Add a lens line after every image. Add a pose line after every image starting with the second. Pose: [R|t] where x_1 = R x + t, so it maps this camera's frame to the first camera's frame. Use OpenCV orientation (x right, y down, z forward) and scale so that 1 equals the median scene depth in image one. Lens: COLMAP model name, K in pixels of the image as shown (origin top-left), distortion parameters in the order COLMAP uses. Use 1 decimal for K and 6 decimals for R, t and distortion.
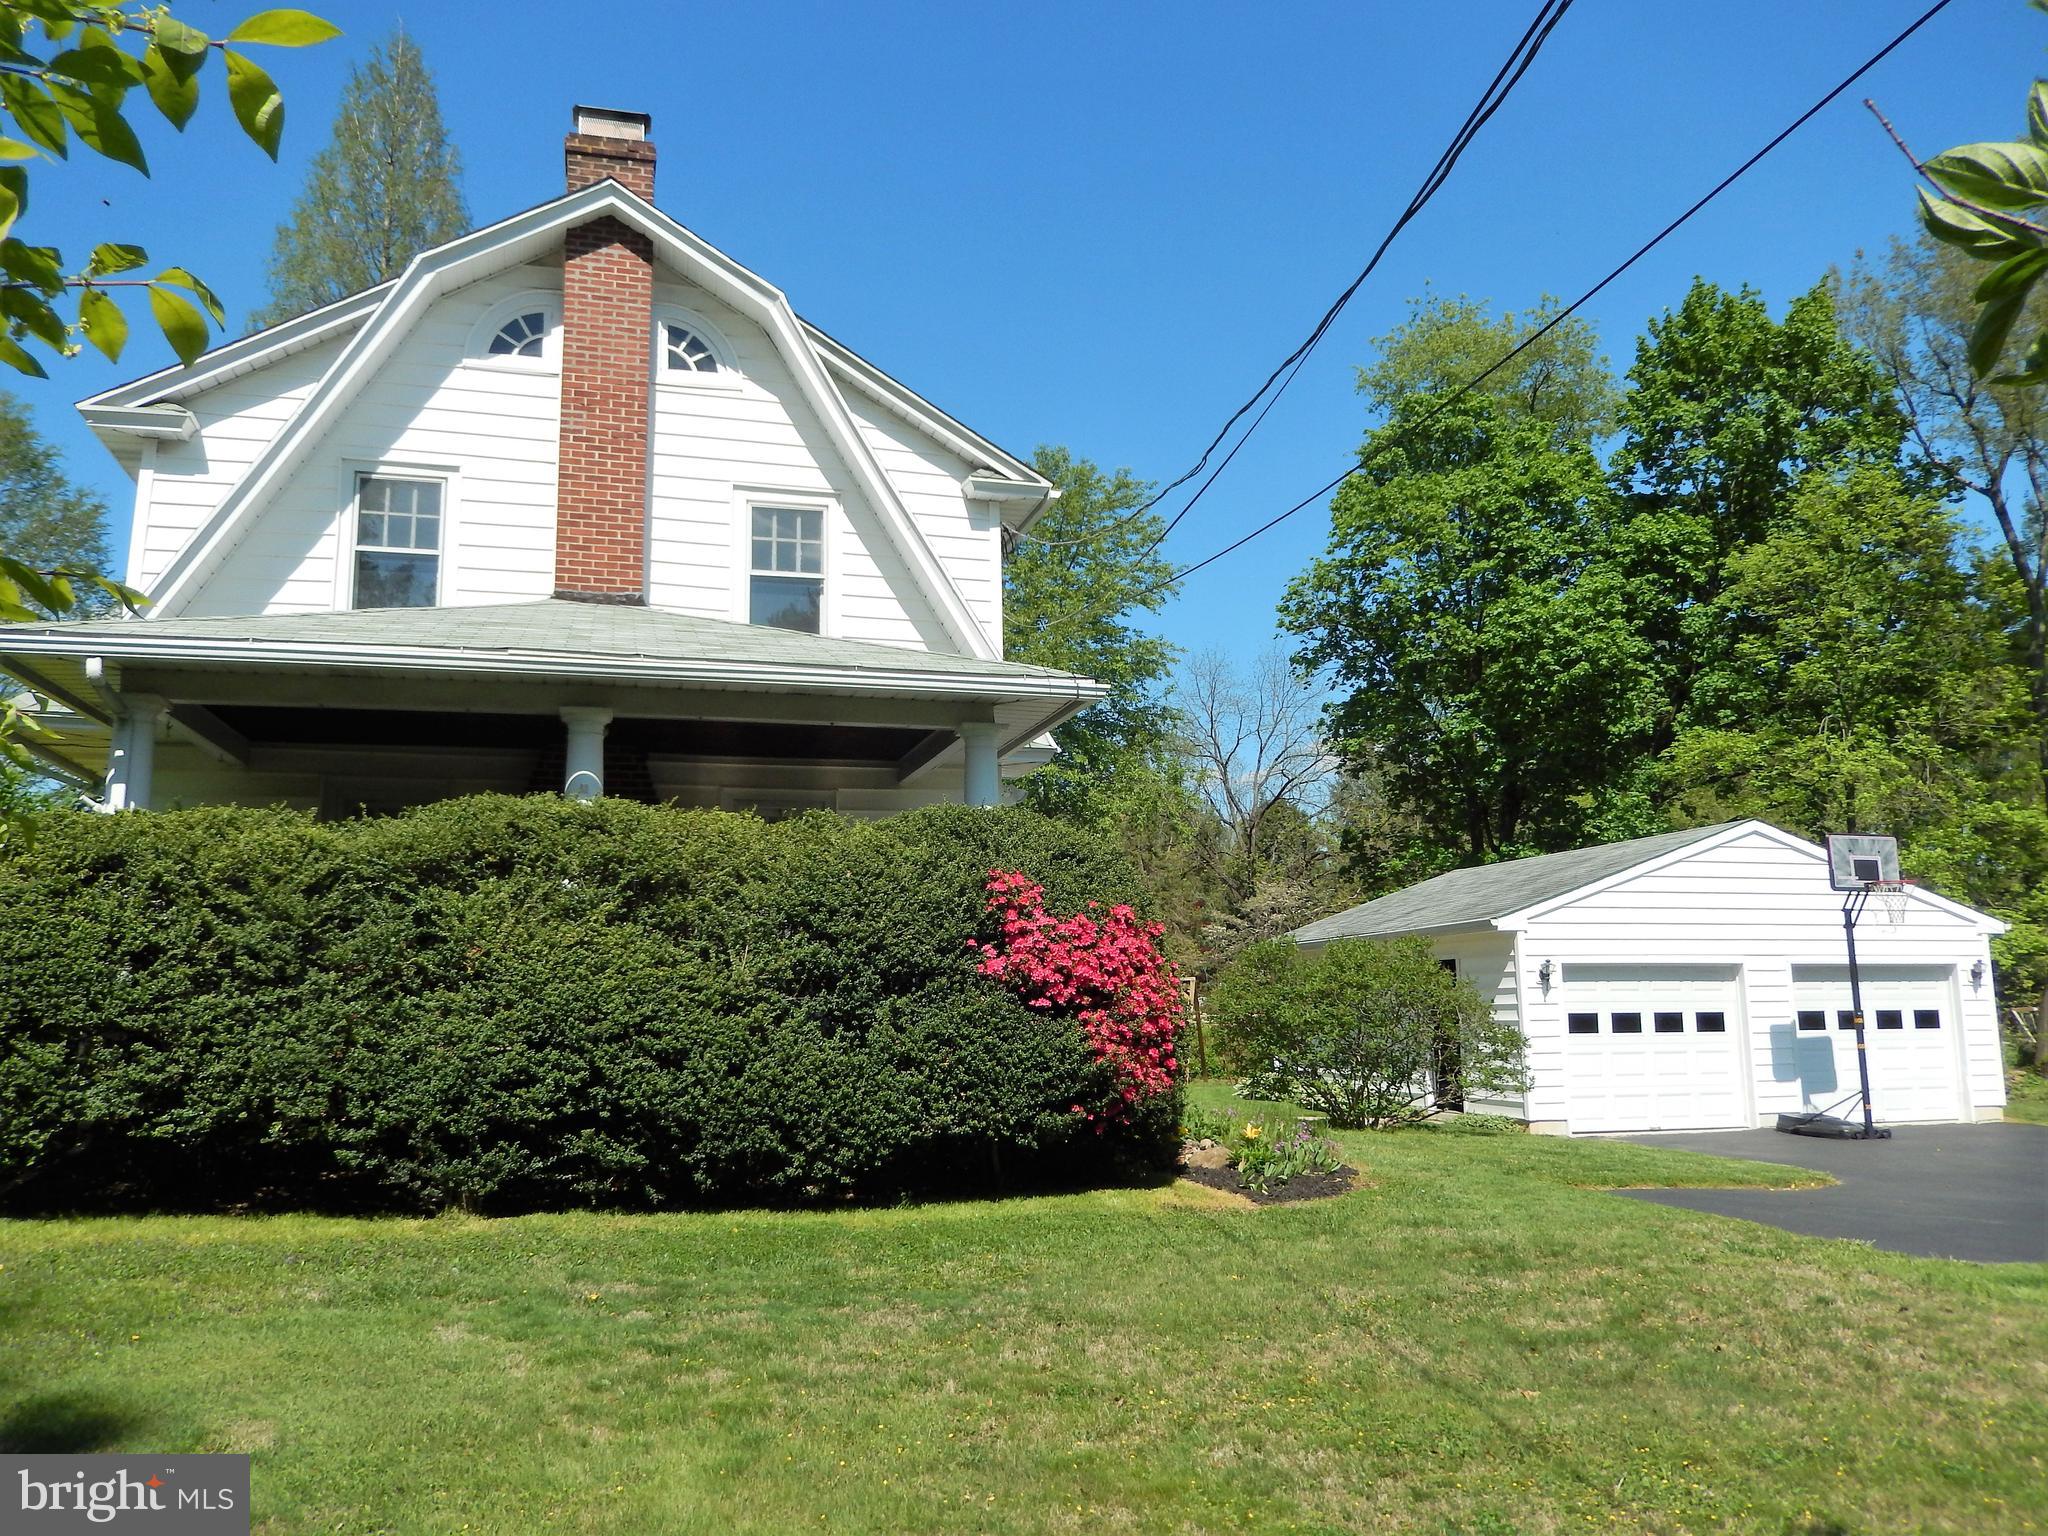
lens RADIAL K [[1533.6, 0, 1024.0], [0, 1533.6, 768.0], [0, 0, 1]] dist [-0.009661, -0.002936]
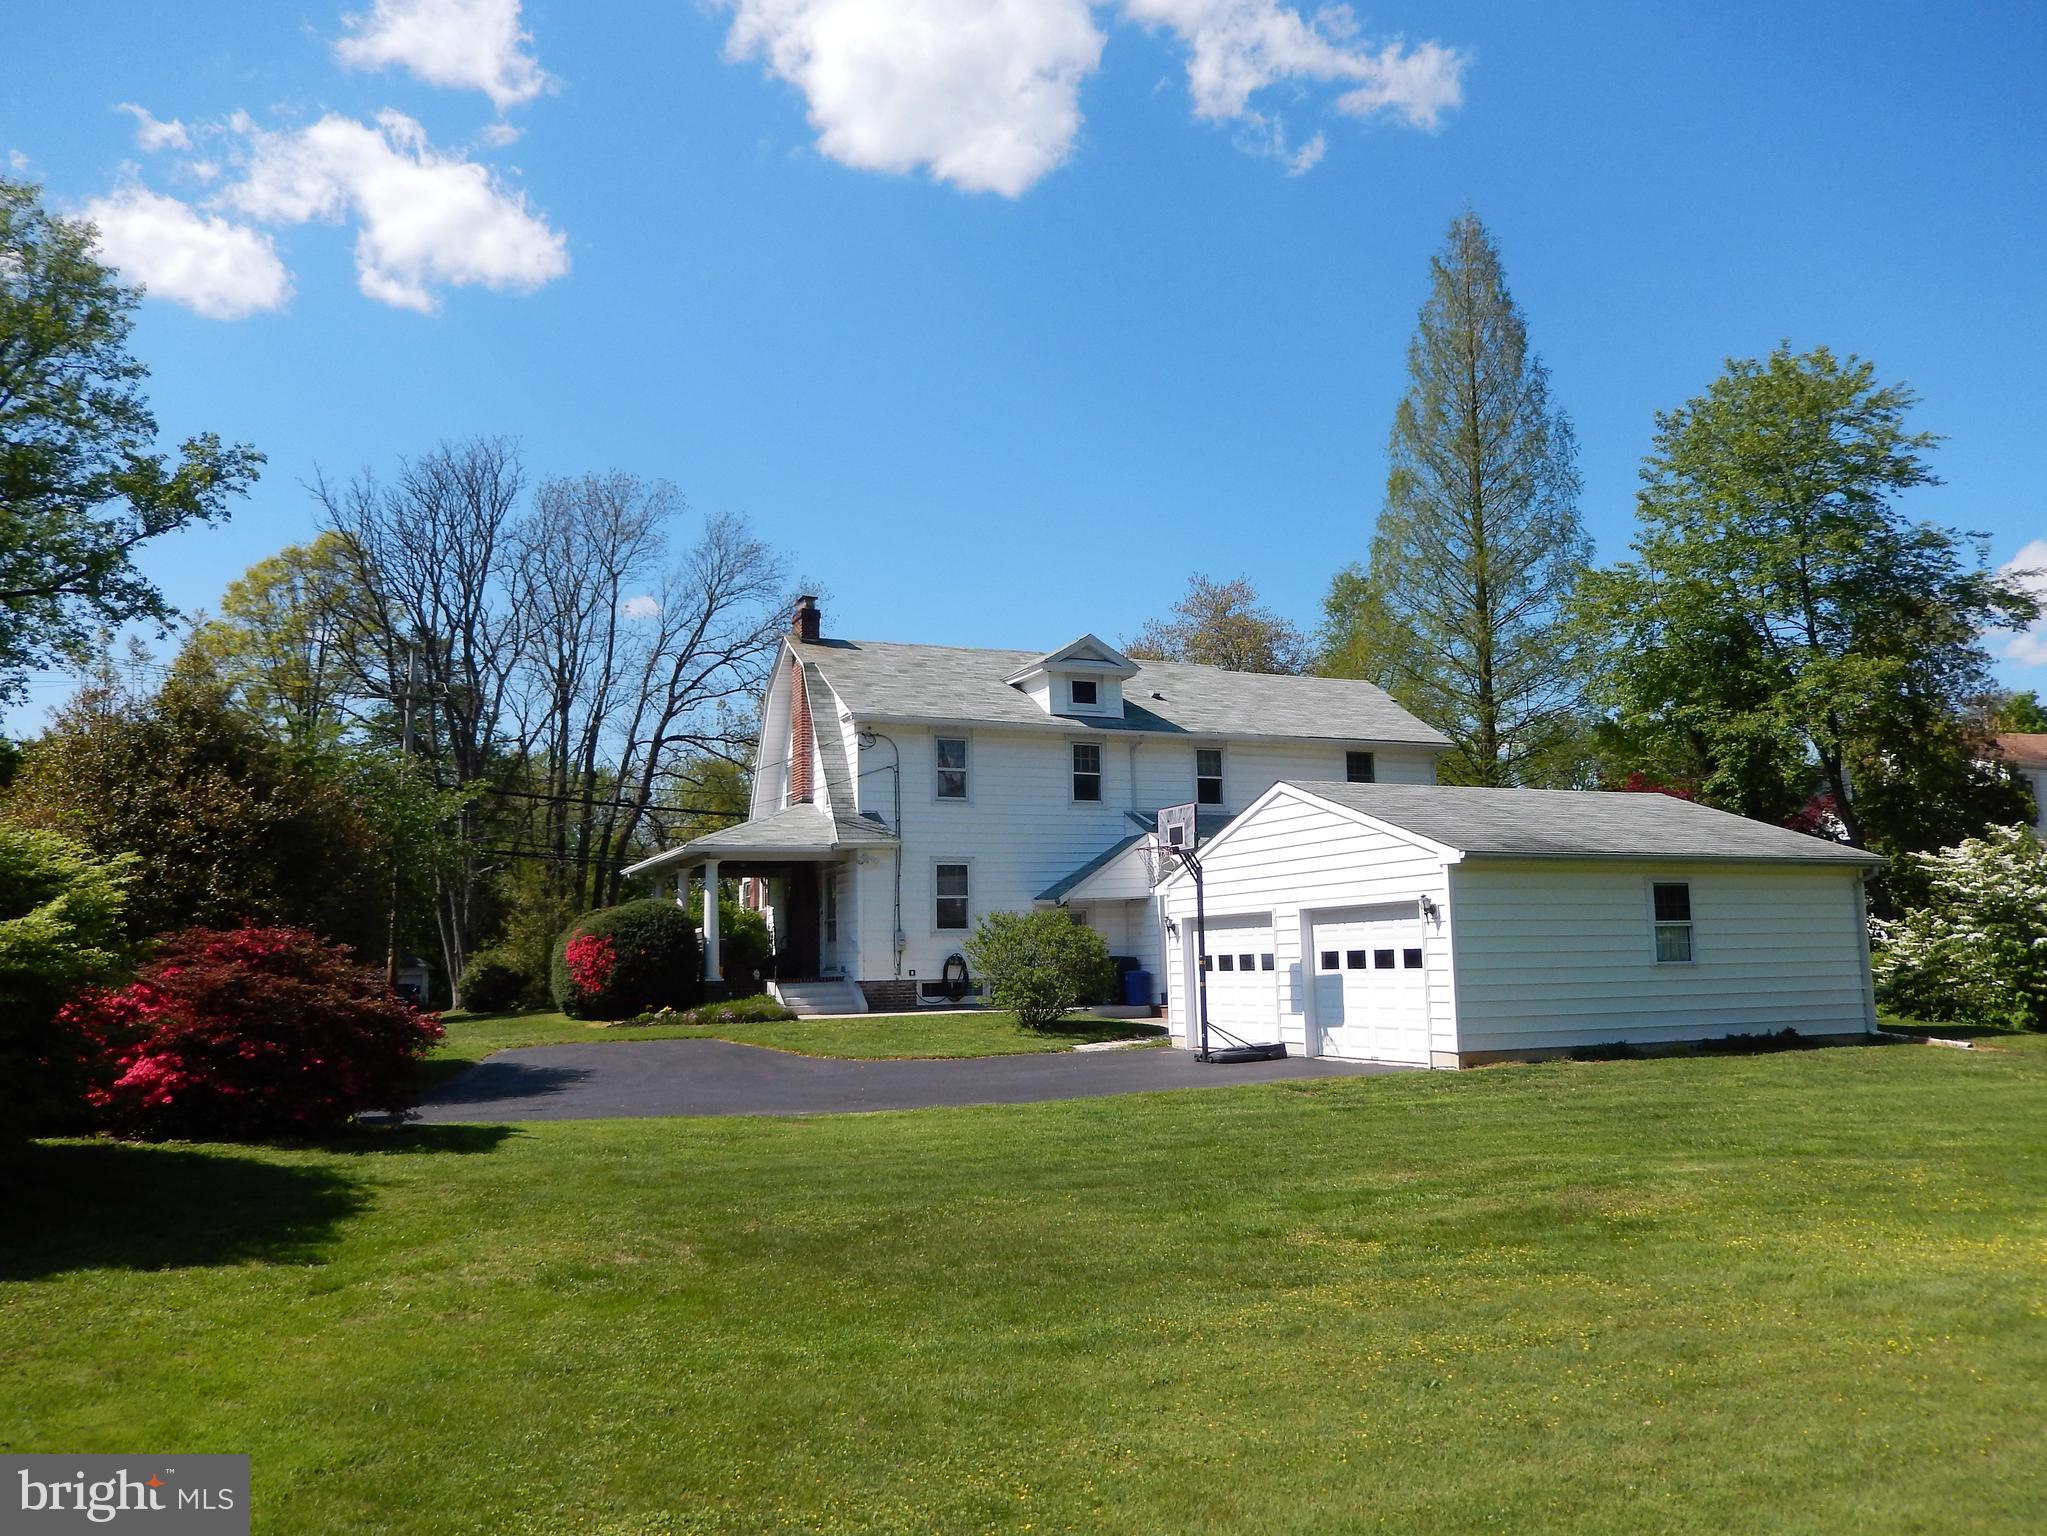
lens RADIAL K [[1532.9, 0, 1023.5], [0, 1532.9, 768.0], [0, 0, 1]] dist [-0.009661, -0.002936]
pose [[0.150056, -0.121521, -0.981181, 1.546851], [0.187992, 0.977819, -0.092354, 0.092333], [0.970640, -0.170595, 0.169572, 0.632425]]
